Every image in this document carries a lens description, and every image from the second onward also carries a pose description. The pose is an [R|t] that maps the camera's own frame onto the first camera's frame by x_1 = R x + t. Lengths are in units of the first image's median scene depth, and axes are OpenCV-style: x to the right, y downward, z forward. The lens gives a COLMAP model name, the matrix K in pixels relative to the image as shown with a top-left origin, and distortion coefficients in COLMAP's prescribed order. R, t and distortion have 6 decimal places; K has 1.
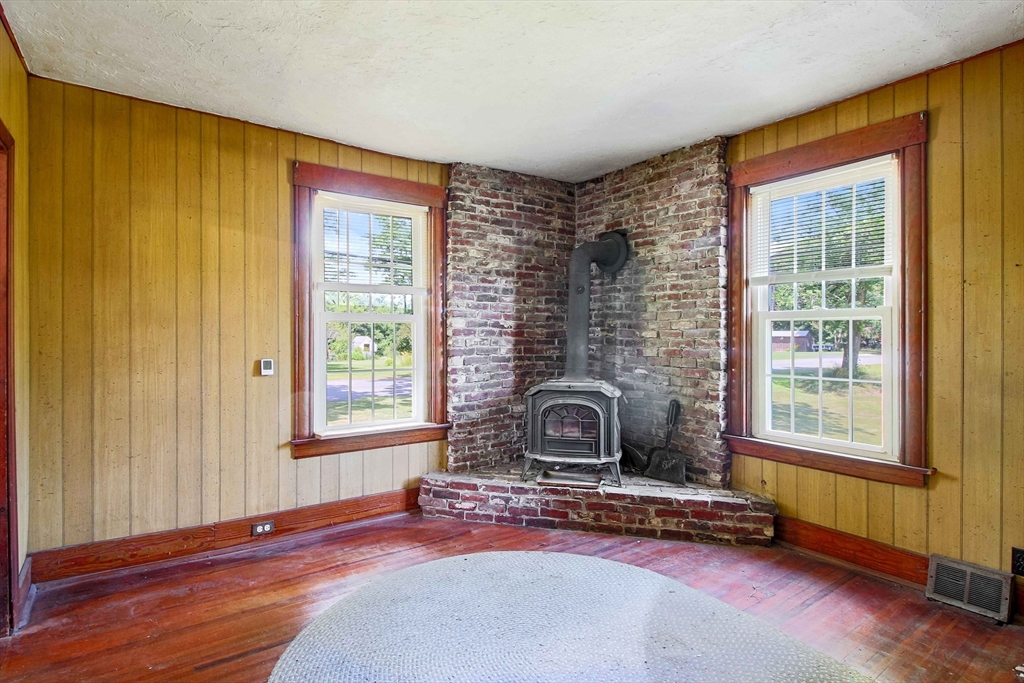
lens RADIAL K [[529.2, 0, 514.6], [0, 529.2, 339.9], [0, 0, 1]] dist [0.000330, -0.005251]
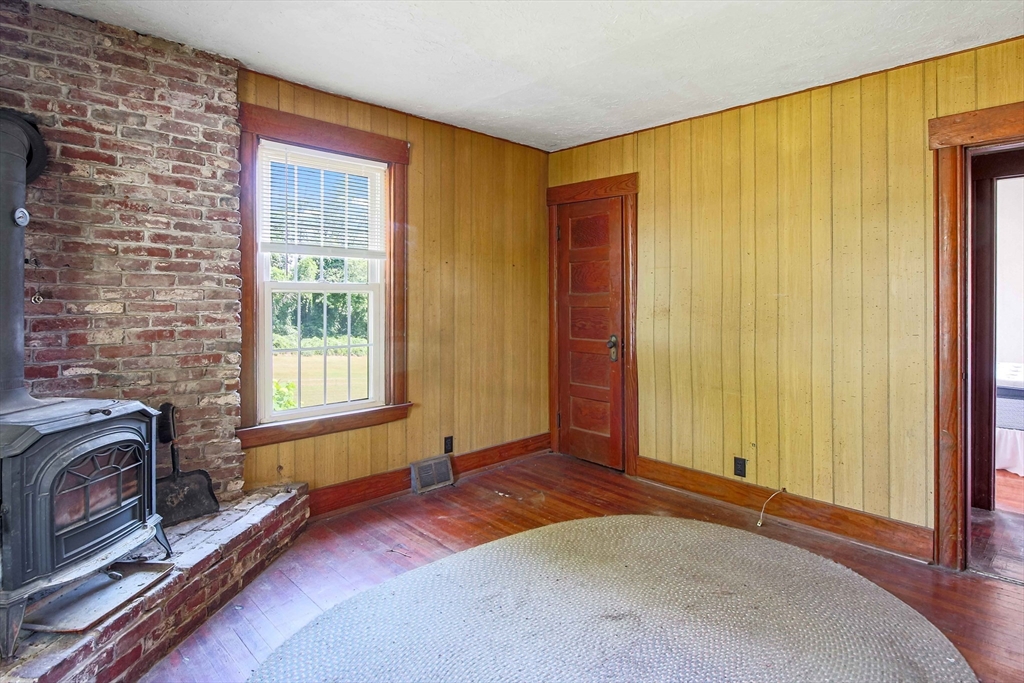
lens RADIAL K [[529.2, 0, 515.8], [0, 529.2, 307.0], [0, 0, 1]] dist [0.000330, -0.005251]
pose [[-0.140233, -0.010103, 0.990067, -0.449365], [0.013262, 0.999839, 0.012082, -0.013922], [-0.990030, 0.014824, -0.140077, 0.662791]]
